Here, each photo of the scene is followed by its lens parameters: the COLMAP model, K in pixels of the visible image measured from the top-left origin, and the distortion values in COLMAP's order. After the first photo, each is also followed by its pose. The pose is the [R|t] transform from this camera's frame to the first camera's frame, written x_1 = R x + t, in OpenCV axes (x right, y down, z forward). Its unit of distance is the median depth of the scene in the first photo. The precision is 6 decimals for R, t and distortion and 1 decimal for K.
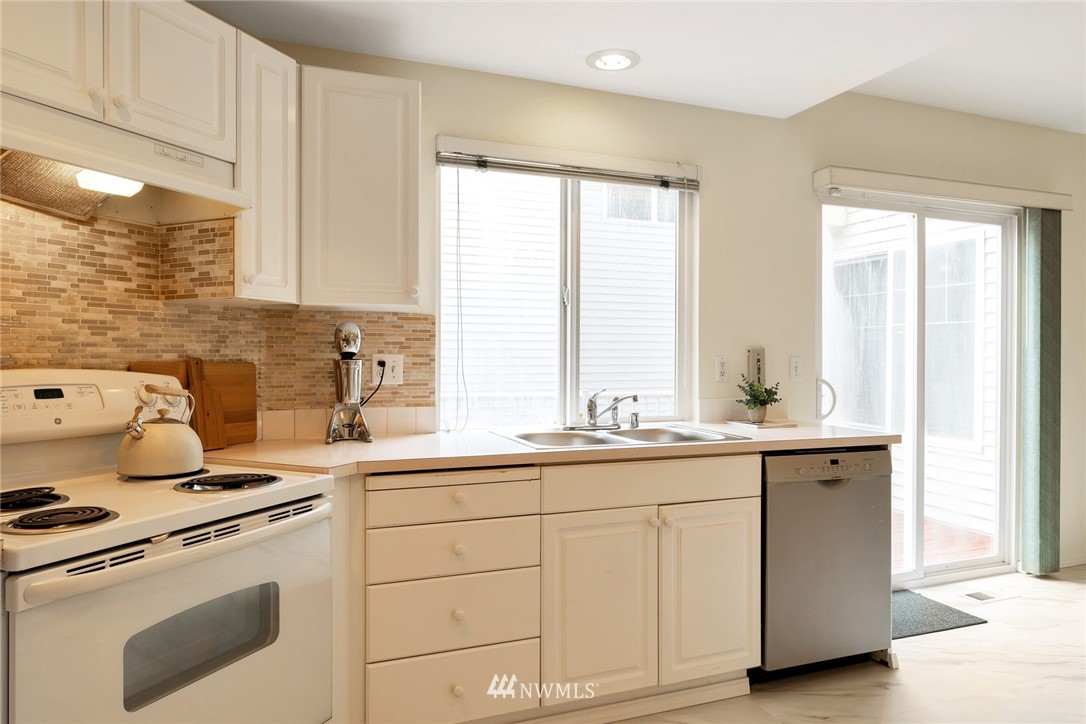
lens RADIAL K [[698.4, 0, 527.7], [0, 698.4, 363.5], [0, 0, 1]] dist [-0.001324, 0.000928]
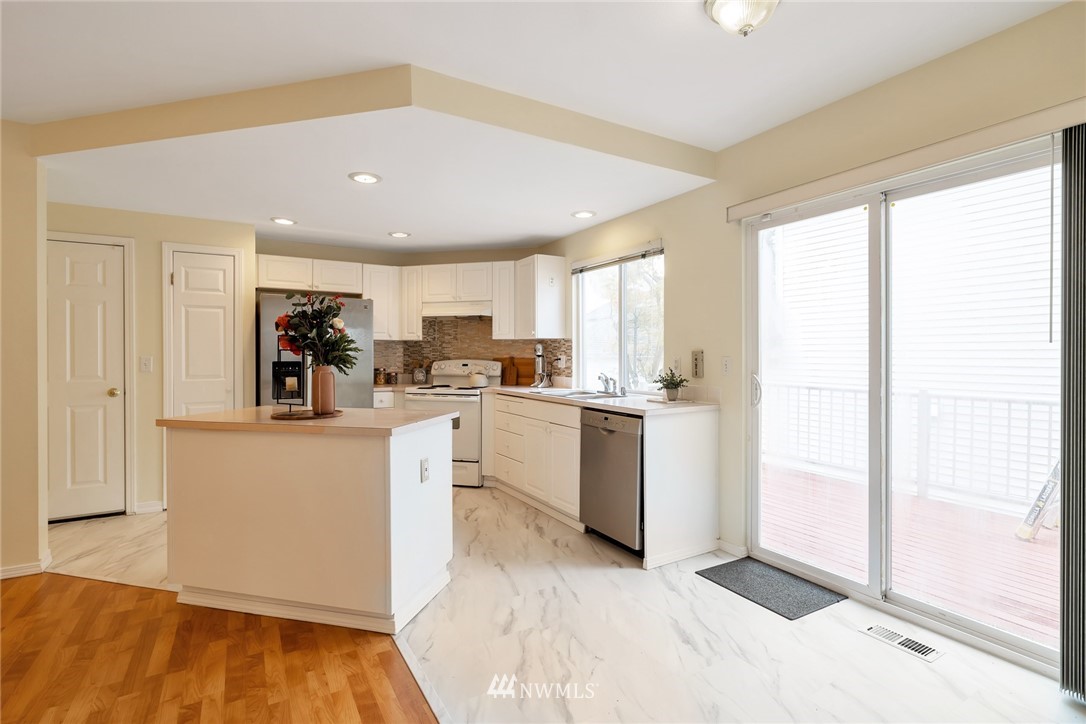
lens RADIAL K [[488.3, 0, 512.3], [0, 488.3, 357.7], [0, 0, 1]] dist [-0.000167, 0.000677]
pose [[0.137387, 0.002271, -0.990515, 1.850439], [-0.011611, 0.999932, 0.000682, -0.005785], [0.990449, 0.011407, 0.137404, 0.711545]]
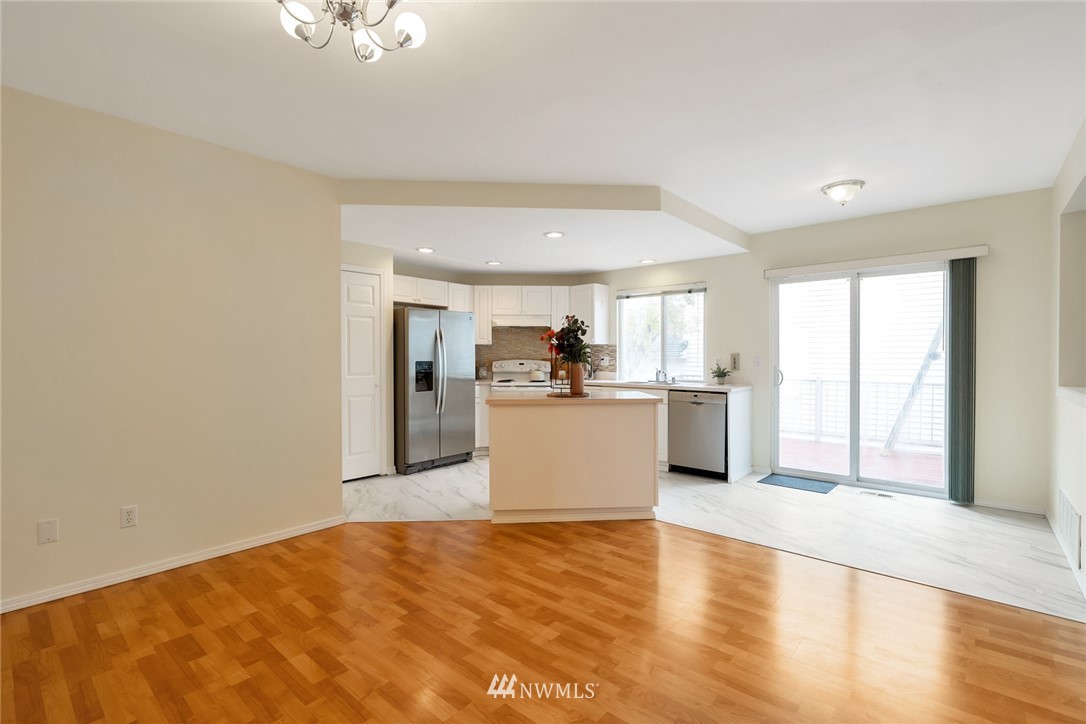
lens RADIAL K [[465.5, 0, 504.7], [0, 465.5, 360.9], [0, 0, 1]] dist [-0.003908, 0.000737]
pose [[0.410002, 0.006575, -0.912061, 2.090423], [-0.009823, 0.999948, 0.002794, 0.008009], [0.912032, 0.007813, 0.410046, -0.496163]]
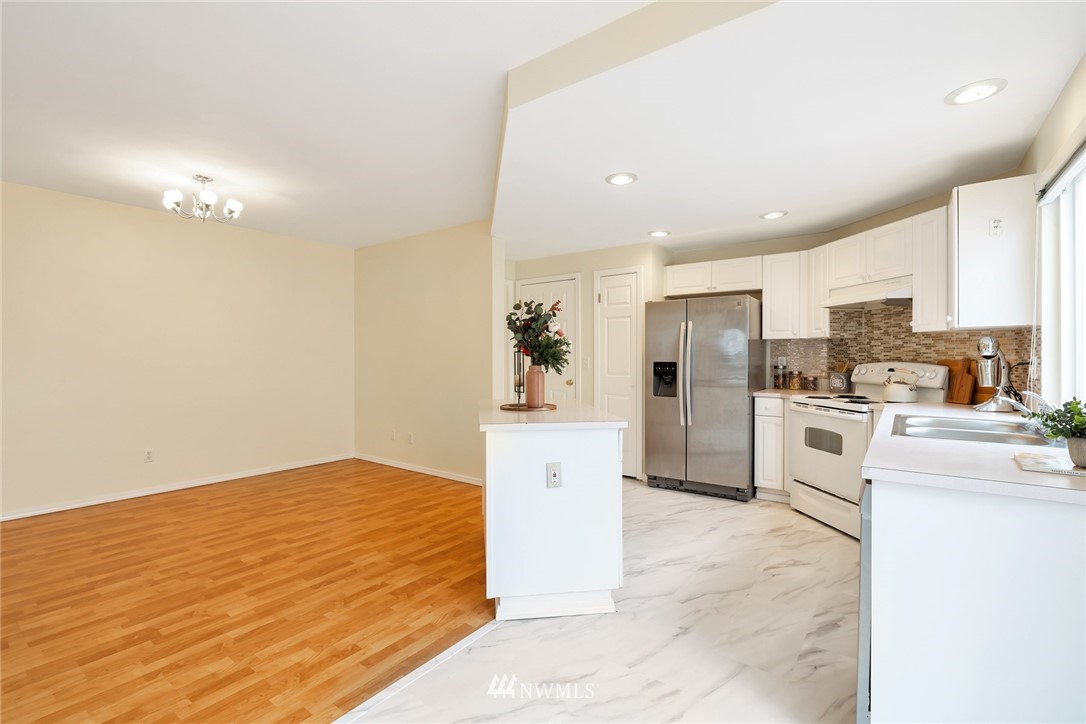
lens RADIAL K [[465.5, 0, 568.3], [0, 465.5, 359.8], [0, 0, 1]] dist [-0.003908, 0.000737]
pose [[-0.818587, 0.000888, -0.574382, 1.299270], [-0.009237, 0.999849, 0.014709, -0.014223], [0.574309, 0.017346, -0.818455, 1.490874]]
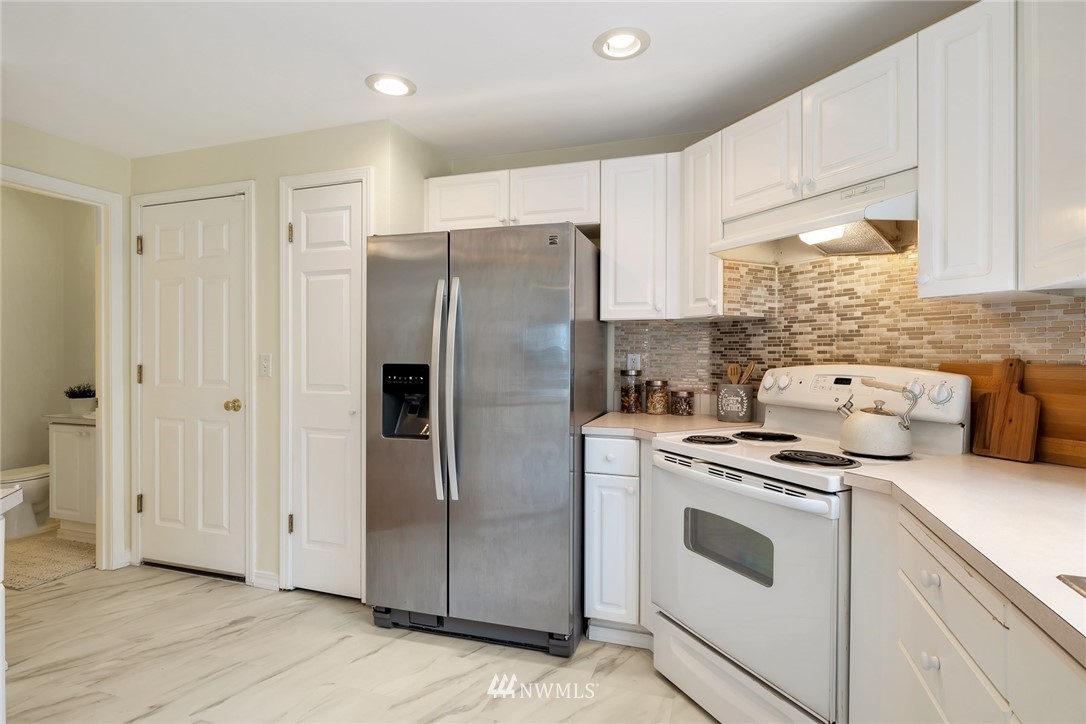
lens RADIAL K [[540.0, 0, 547.2], [0, 540.0, 354.6], [0, 0, 1]] dist [-0.008296, 0.002964]
pose [[-0.621326, -0.002306, -0.783549, 0.485839], [-0.013839, 0.999872, 0.008031, -0.011343], [0.783430, 0.015834, -0.621278, 0.989214]]
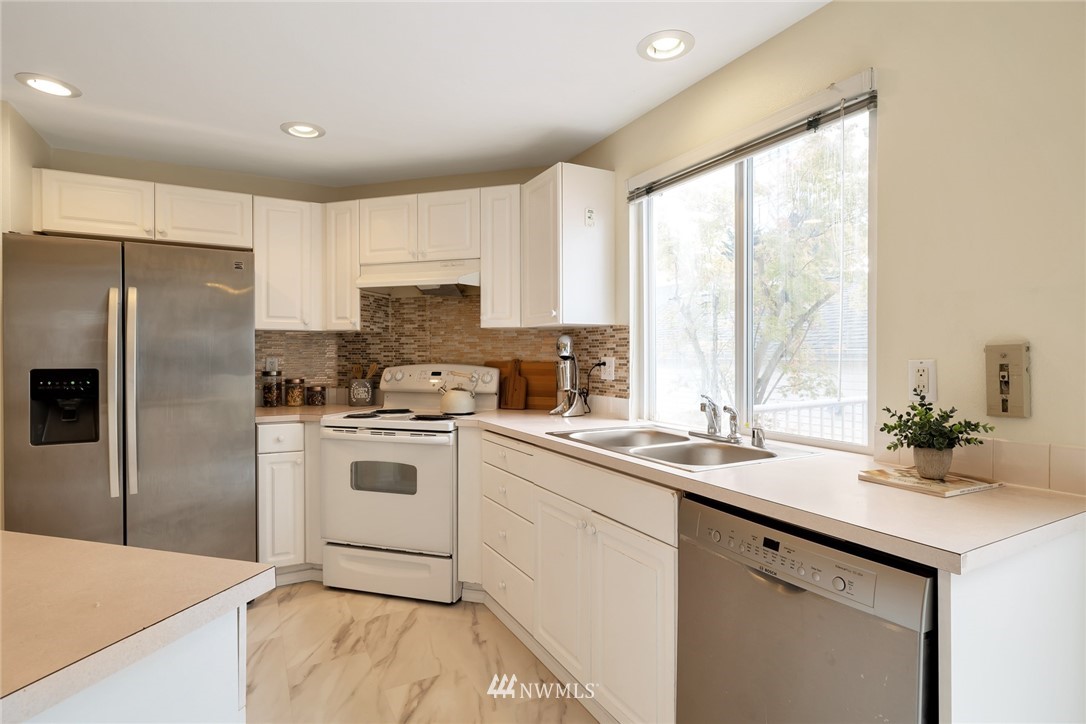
lens RADIAL K [[540.0, 0, 525.6], [0, 540.0, 363.2], [0, 0, 1]] dist [-0.008296, 0.002964]
pose [[0.126182, 0.009246, -0.991964, 0.991723], [-0.010586, 0.999912, 0.007974, -0.009934], [0.991951, 0.009494, 0.126268, 0.869362]]
